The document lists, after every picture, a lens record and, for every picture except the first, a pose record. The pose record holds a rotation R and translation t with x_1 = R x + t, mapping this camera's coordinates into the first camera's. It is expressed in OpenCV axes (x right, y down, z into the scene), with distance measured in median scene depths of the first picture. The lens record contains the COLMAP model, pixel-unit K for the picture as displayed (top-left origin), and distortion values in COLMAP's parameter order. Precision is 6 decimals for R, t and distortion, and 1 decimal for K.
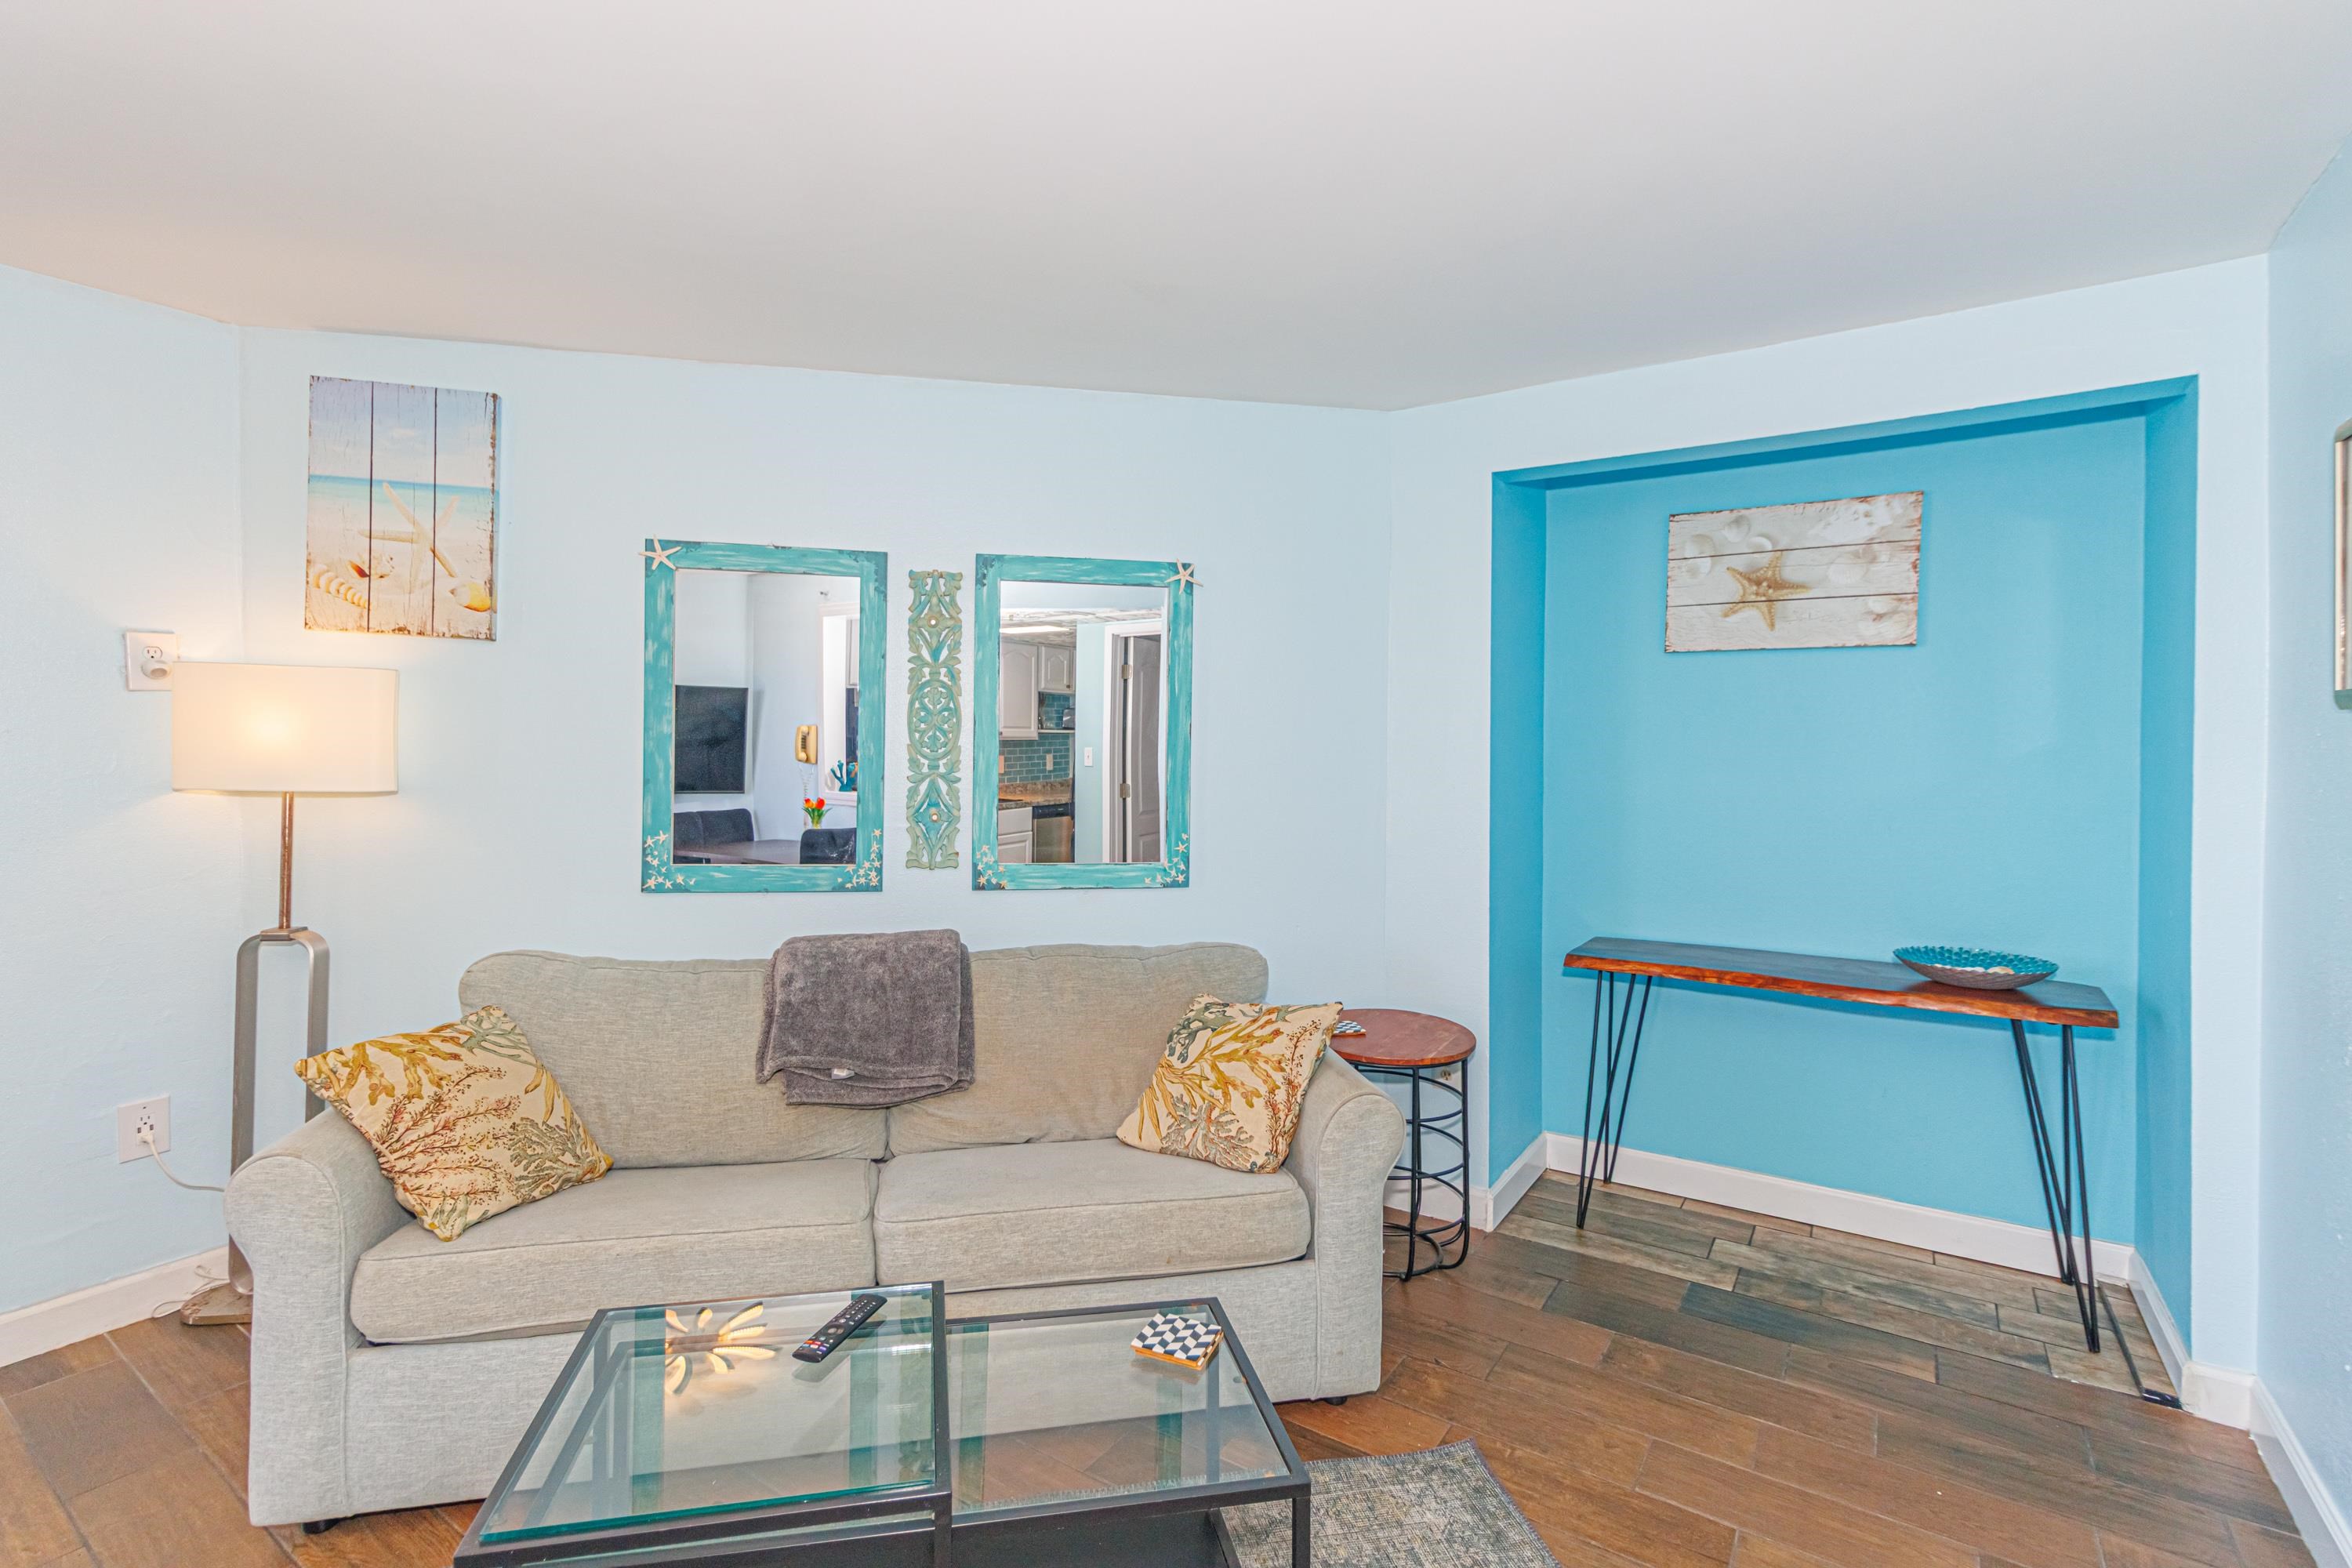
lens RADIAL K [[1095.0, 0, 1145.0], [0, 1095.0, 757.9], [0, 0, 1]] dist [0.005323, -0.000244]
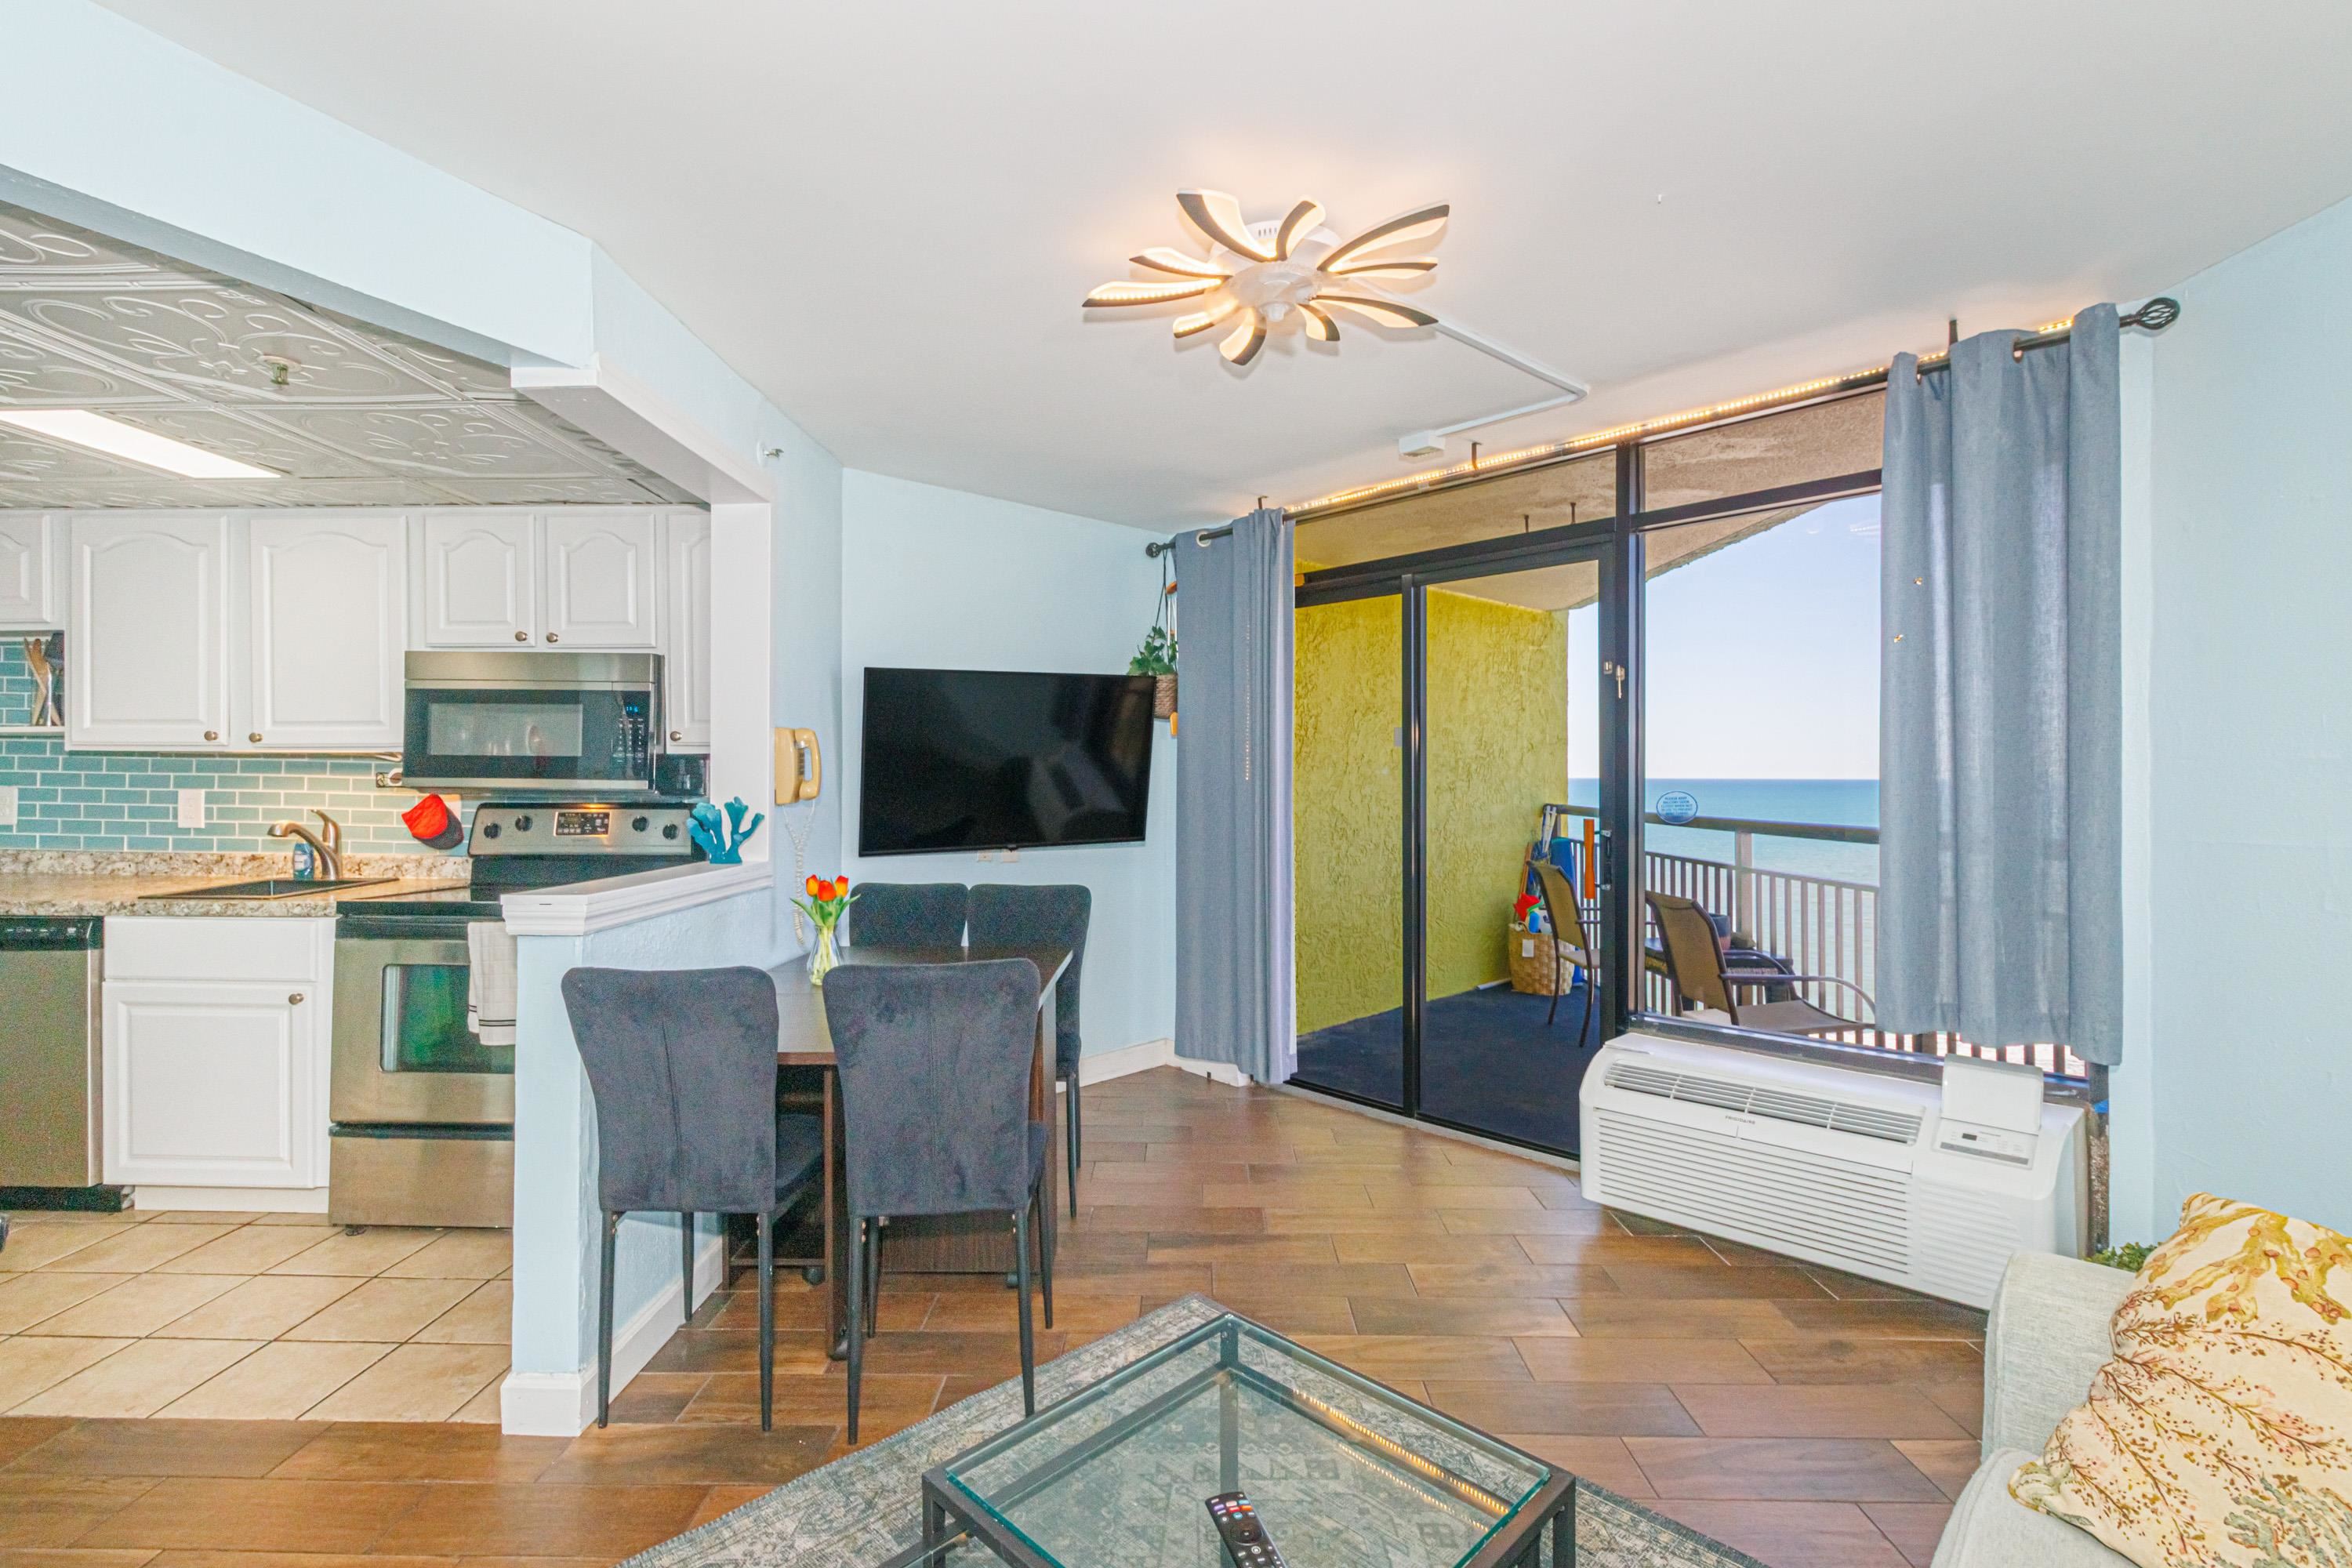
lens RADIAL K [[1081.0, 0, 1157.8], [0, 1081.0, 772.0], [0, 0, 1]] dist [0.000342, 0.000153]
pose [[-0.837483, -0.007000, -0.546418, 0.084222], [-0.010159, 0.999945, 0.002761, 0.020208], [0.546369, 0.007864, -0.837508, 0.890273]]
